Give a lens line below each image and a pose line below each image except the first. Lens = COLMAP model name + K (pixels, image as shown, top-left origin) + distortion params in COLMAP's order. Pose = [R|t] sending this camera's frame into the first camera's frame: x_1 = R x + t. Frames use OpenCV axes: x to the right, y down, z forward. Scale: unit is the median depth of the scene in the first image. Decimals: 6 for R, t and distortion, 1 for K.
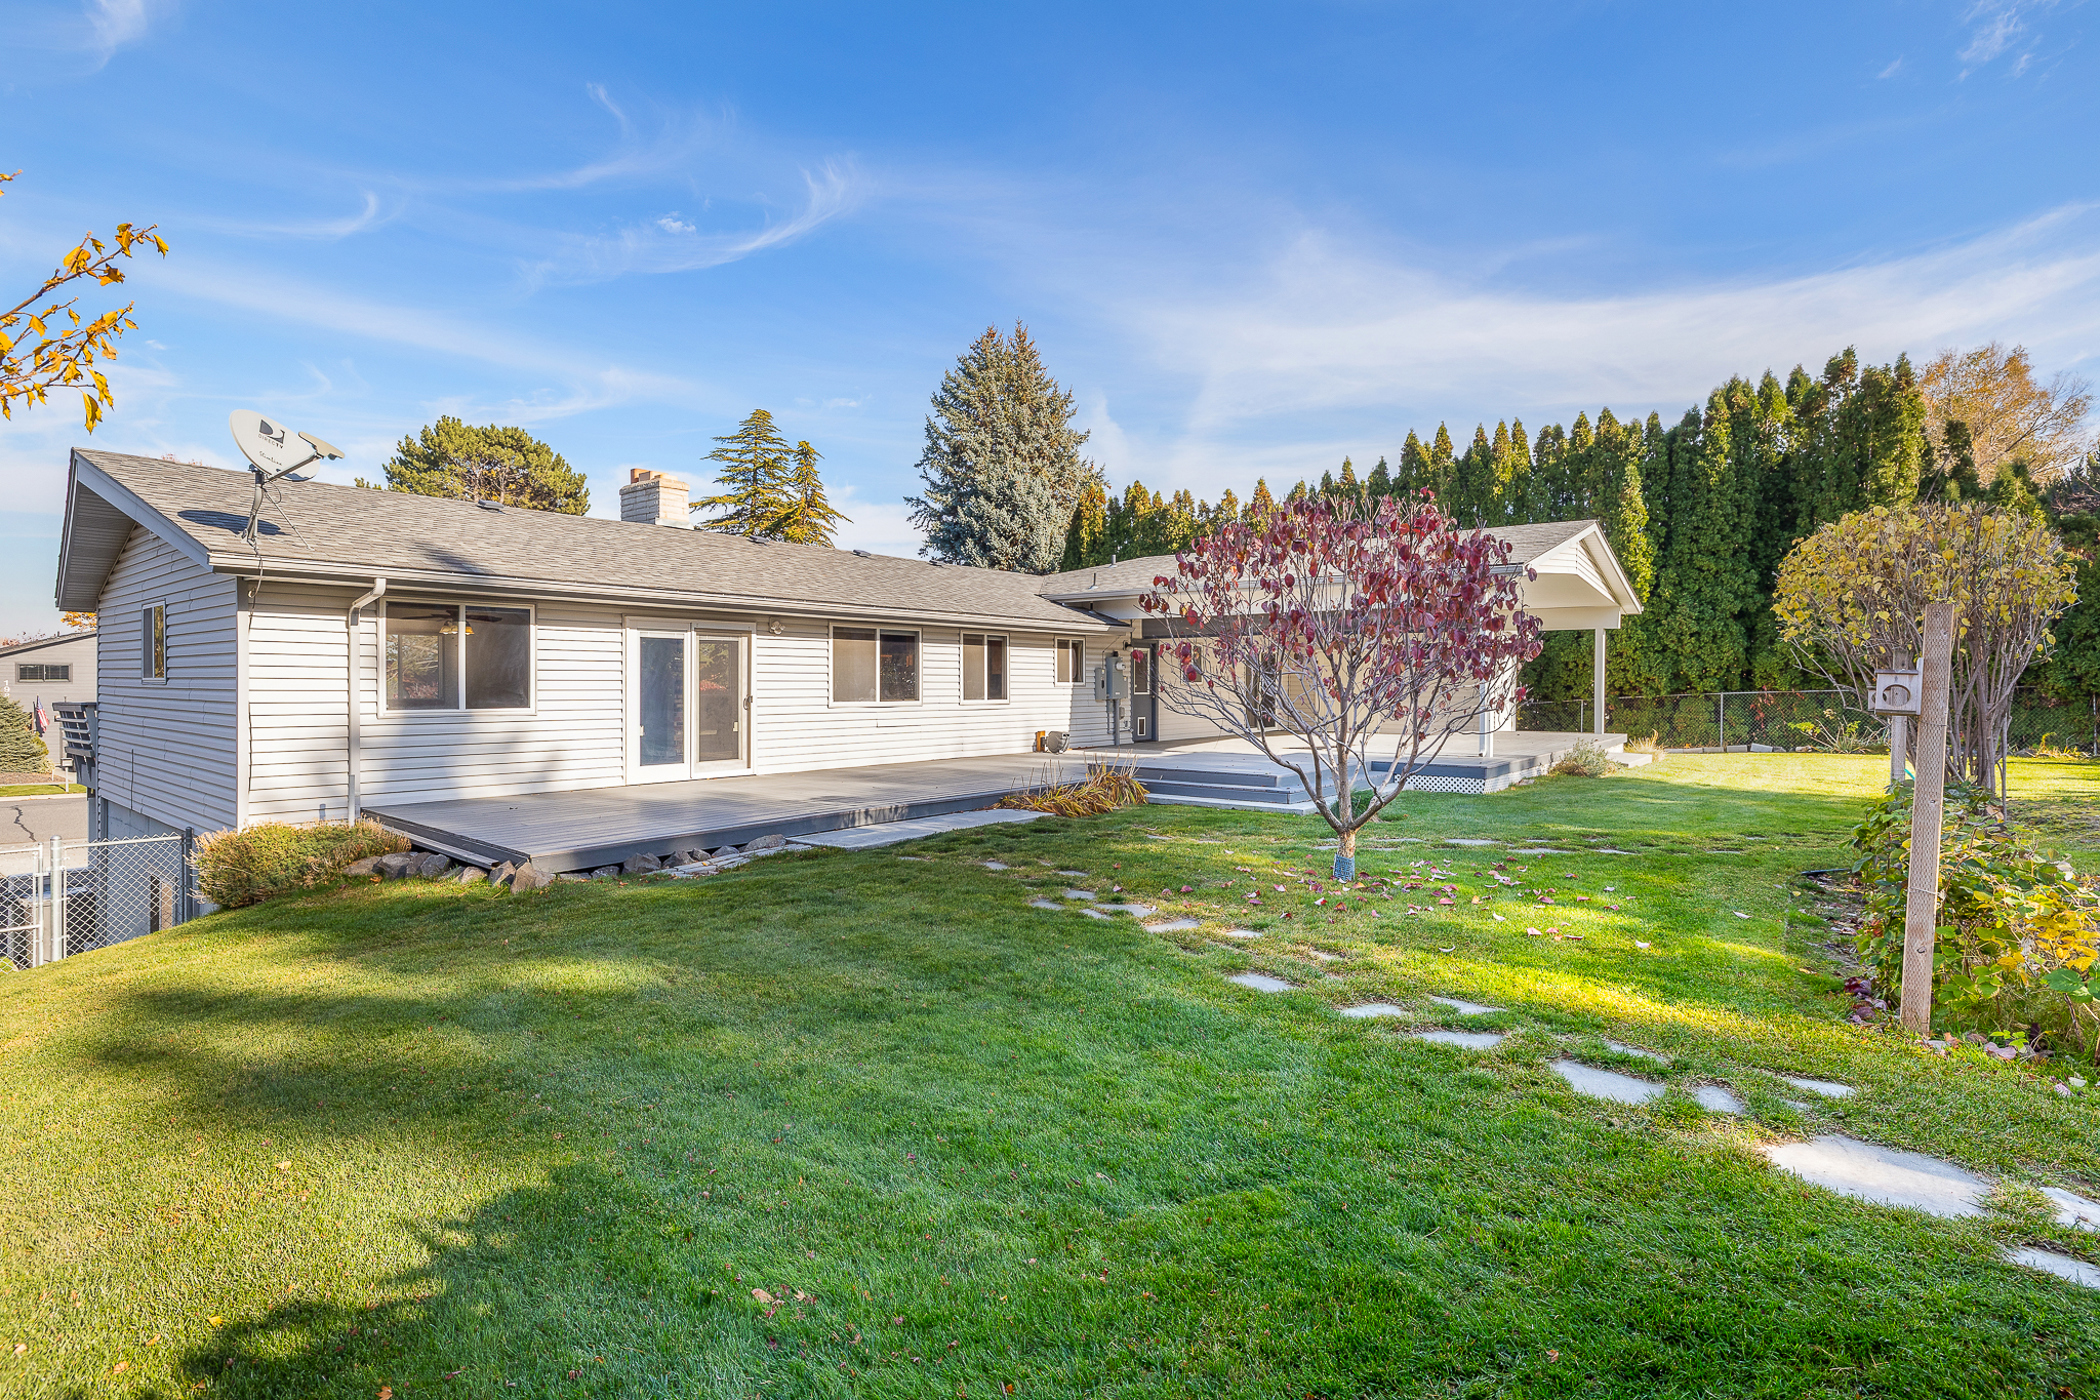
lens RADIAL K [[996.5, 0, 1050.8], [0, 996.5, 695.9], [0, 0, 1]] dist [-0.006400, -0.000078]
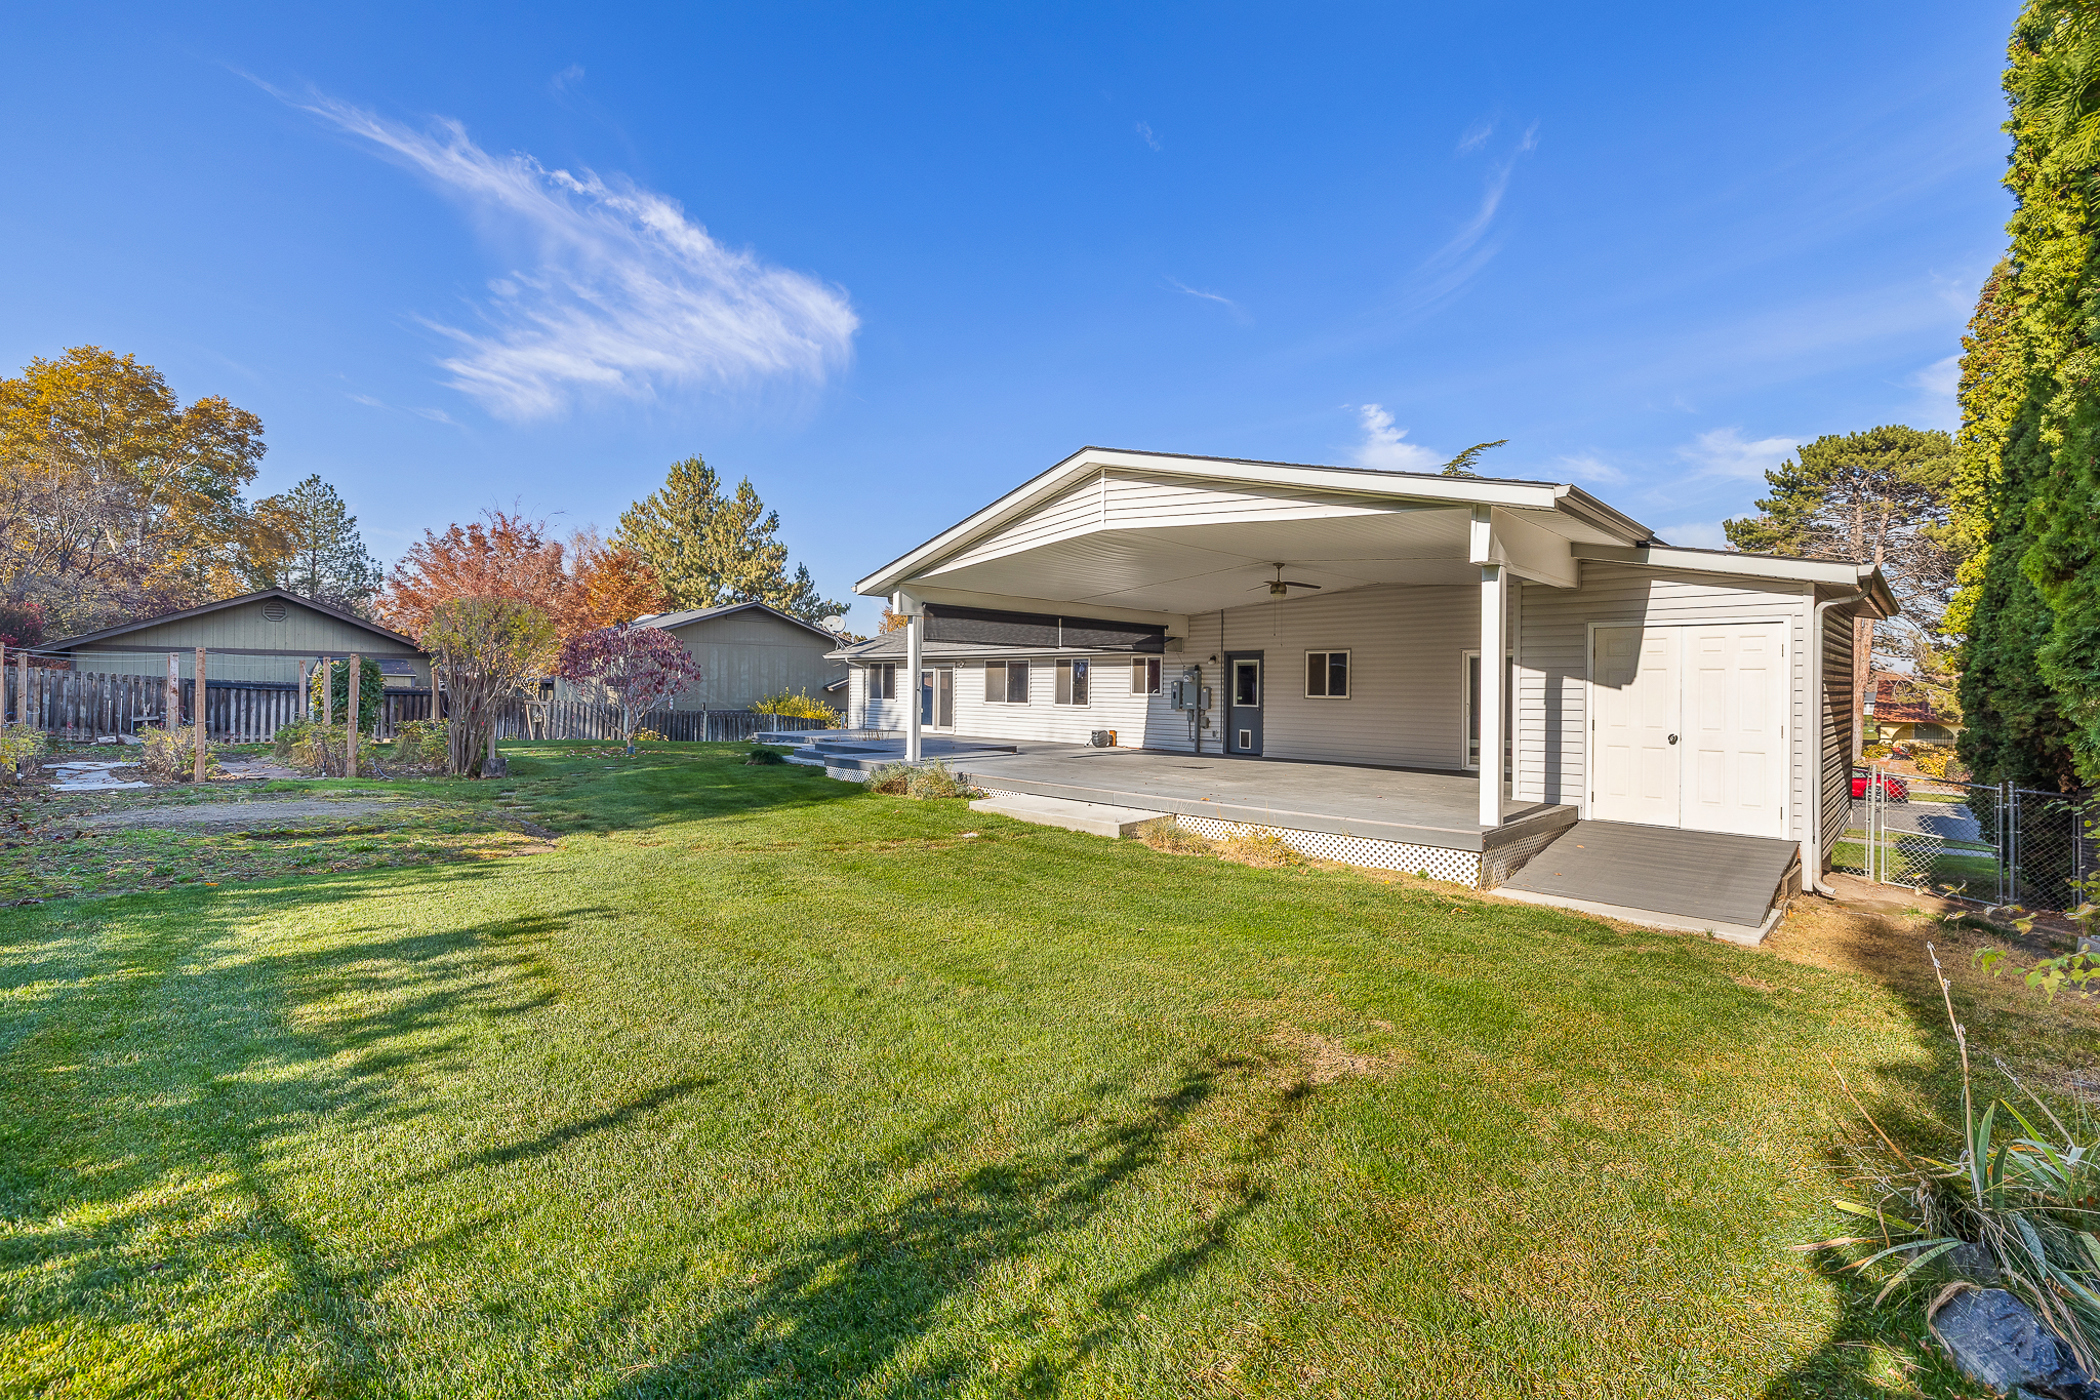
lens RADIAL K [[890.9, 0, 1050.6], [0, 890.9, 694.1], [0, 0, 1]] dist [0.000189, 0.000866]
pose [[-0.103444, -0.000499, -0.994635, 1.273102], [-0.026883, 0.999636, 0.002295, -0.013629], [0.994272, 0.026976, -0.103419, 1.157786]]
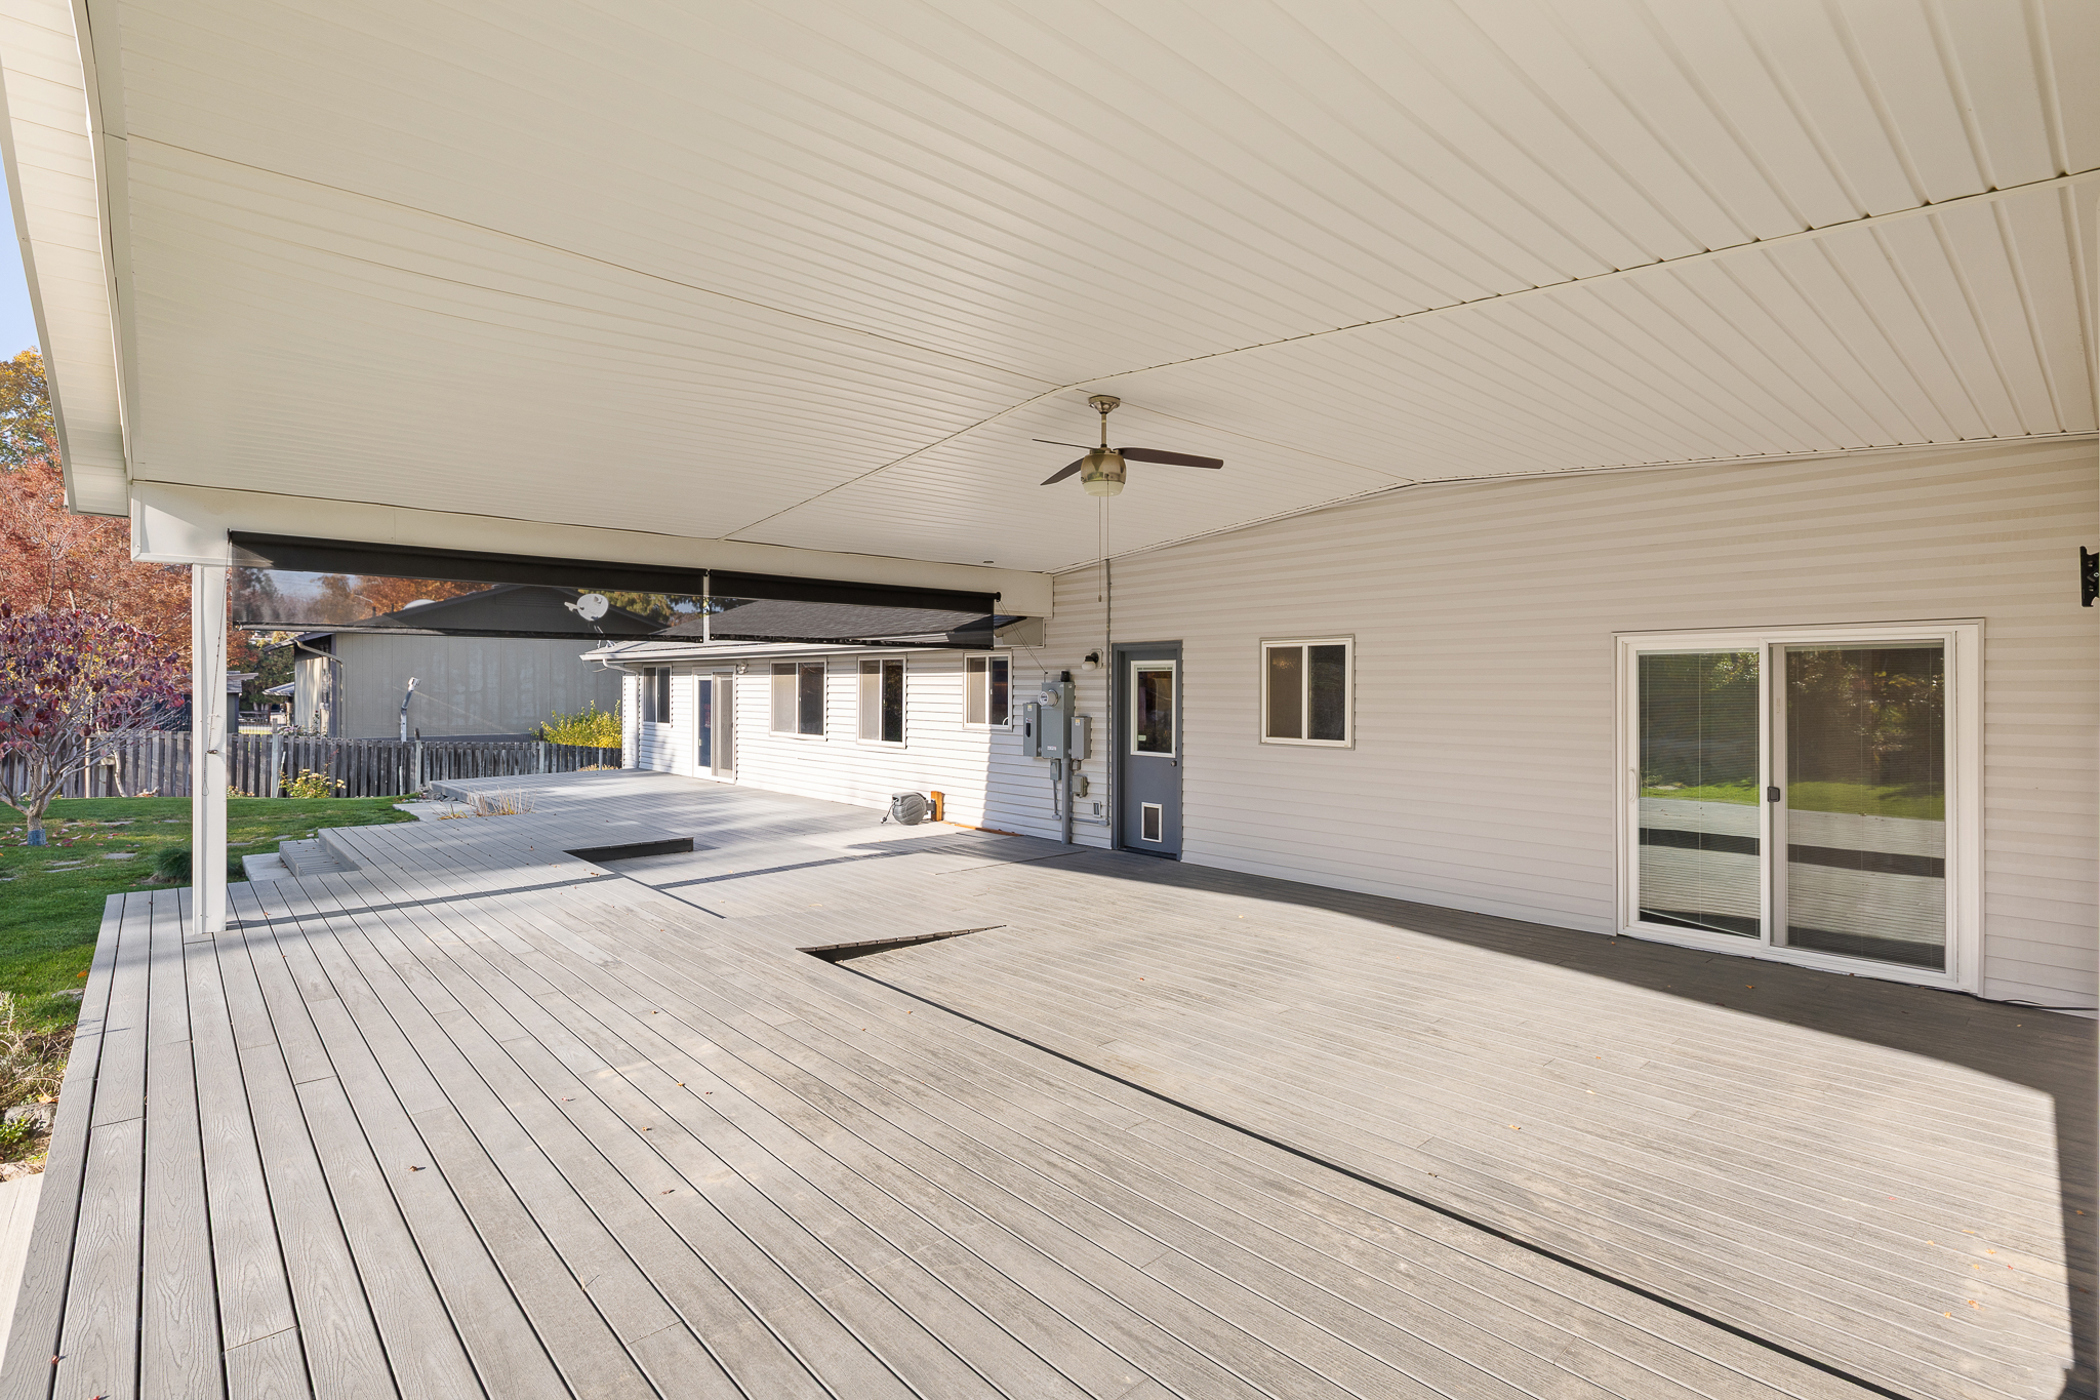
lens RADIAL K [[996.5, 0, 1049.4], [0, 996.5, 690.2], [0, 0, 1]] dist [-0.006400, -0.000078]
pose [[-0.150236, -0.000066, -0.988650, 0.742637], [-0.018161, 0.999831, 0.002693, -0.043452], [0.988483, 0.018359, -0.150211, 1.317101]]
